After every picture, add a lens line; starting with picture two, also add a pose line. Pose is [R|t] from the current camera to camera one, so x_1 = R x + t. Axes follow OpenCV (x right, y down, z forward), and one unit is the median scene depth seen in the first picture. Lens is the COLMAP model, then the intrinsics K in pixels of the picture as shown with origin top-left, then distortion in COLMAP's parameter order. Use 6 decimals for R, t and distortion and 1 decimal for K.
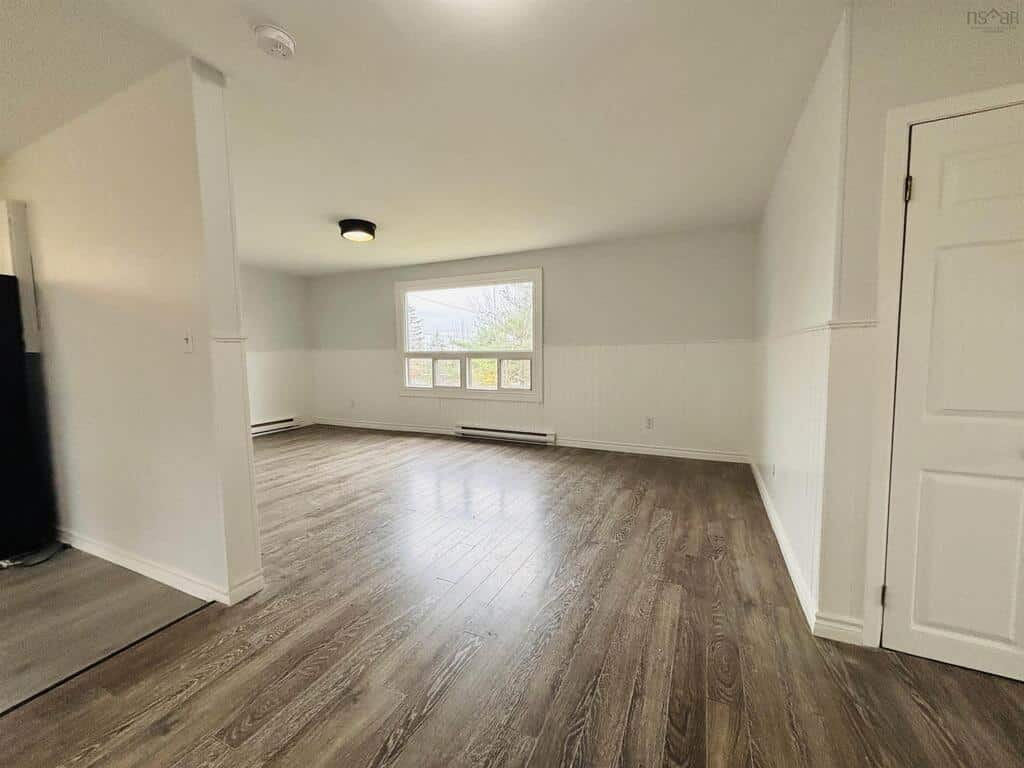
lens RADIAL K [[417.3, 0, 508.7], [0, 417.3, 384.6], [0, 0, 1]] dist [-0.000903, -0.000383]
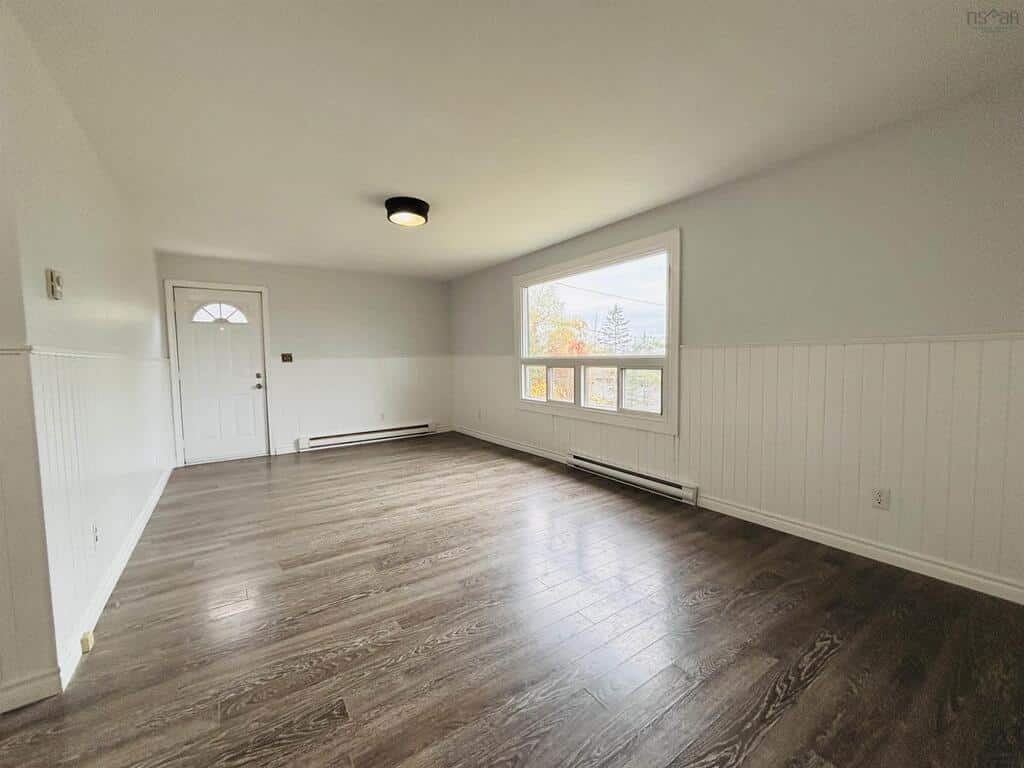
lens RADIAL K [[417.3, 0, 508.7], [0, 417.3, 384.6], [0, 0, 1]] dist [-0.000903, -0.000383]
pose [[0.868061, 0.031174, -0.495477, 0.173414], [-0.034466, 0.999403, 0.002496, -0.029470], [0.495259, 0.014910, 0.868617, 0.303705]]
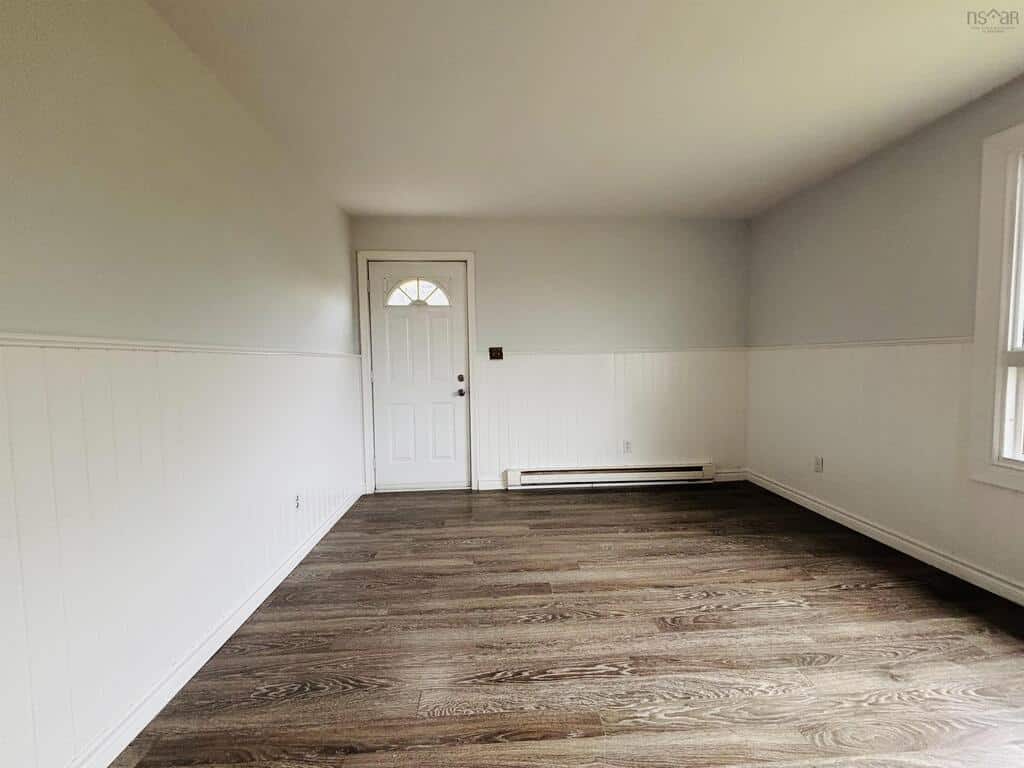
lens RADIAL K [[421.4, 0, 514.6], [0, 421.4, 389.0], [0, 0, 1]] dist [-0.003071, -0.000490]
pose [[0.503225, 0.067448, -0.861519, -0.189808], [-0.060932, 0.997237, 0.042483, -0.046677], [0.862005, 0.031115, 0.505945, 0.606531]]
